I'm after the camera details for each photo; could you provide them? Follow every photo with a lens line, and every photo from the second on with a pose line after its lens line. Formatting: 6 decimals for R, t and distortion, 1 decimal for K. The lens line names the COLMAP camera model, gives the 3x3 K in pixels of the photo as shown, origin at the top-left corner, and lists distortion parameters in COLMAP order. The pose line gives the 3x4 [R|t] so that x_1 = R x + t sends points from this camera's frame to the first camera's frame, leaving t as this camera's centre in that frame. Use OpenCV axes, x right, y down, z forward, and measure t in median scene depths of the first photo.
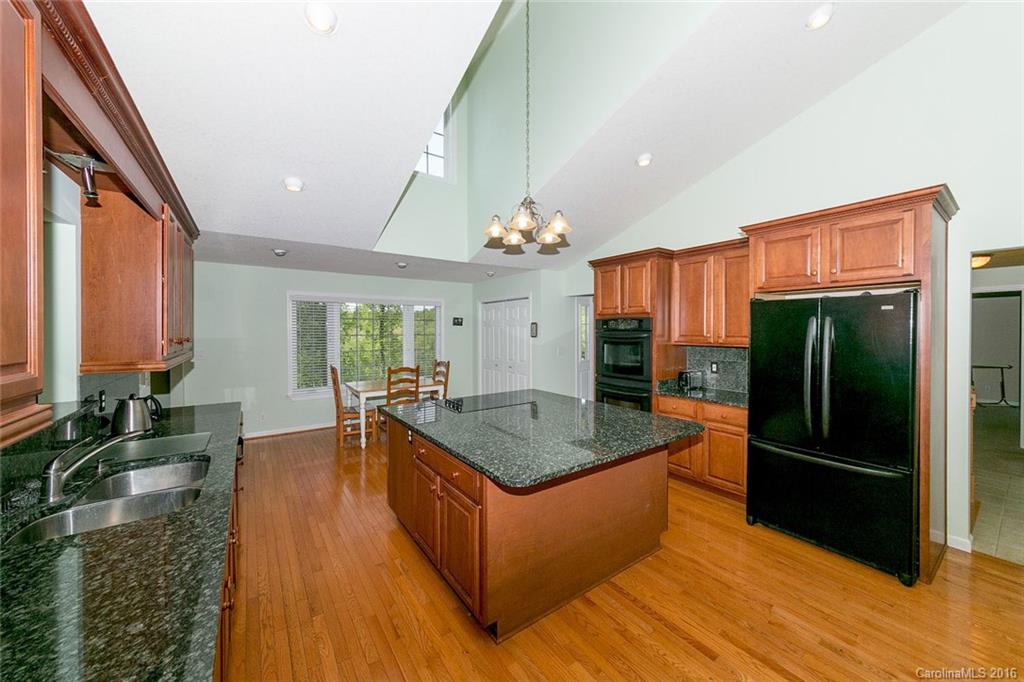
lens RADIAL K [[366.5, 0, 511.5], [0, 366.5, 333.9], [0, 0, 1]] dist [0.001340, -0.000029]
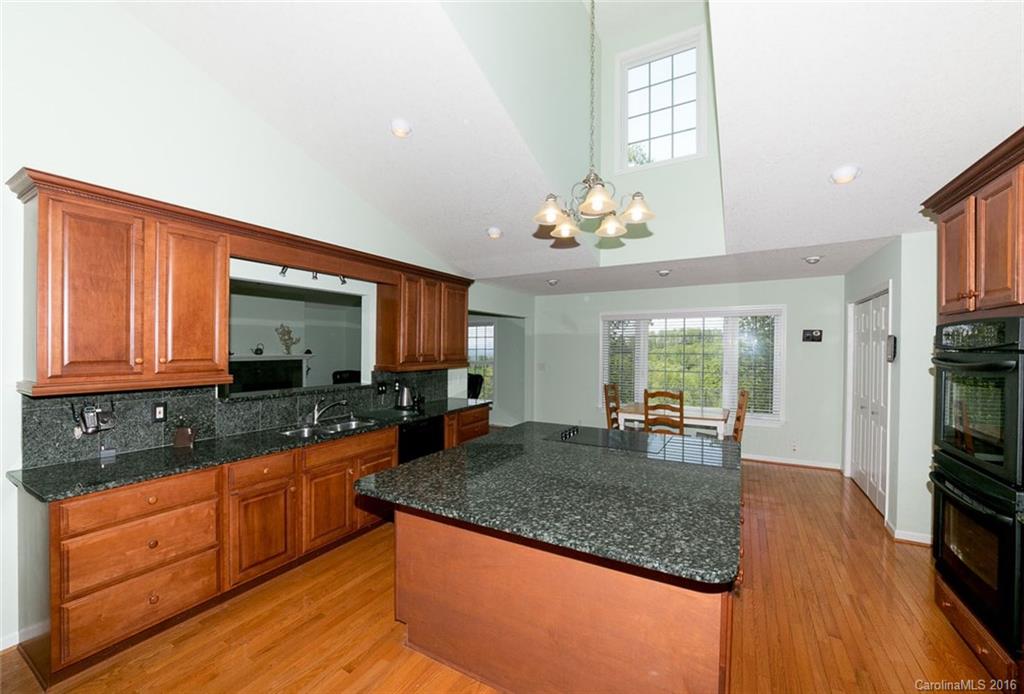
lens RADIAL K [[401.6, 0, 513.9], [0, 401.6, 349.5], [0, 0, 1]] dist [-0.001780, -0.000053]
pose [[0.433667, 0.005706, -0.901055, 0.408135], [-0.011215, 0.999937, 0.000935, -0.004462], [0.901004, 0.009700, 0.433703, 0.279267]]
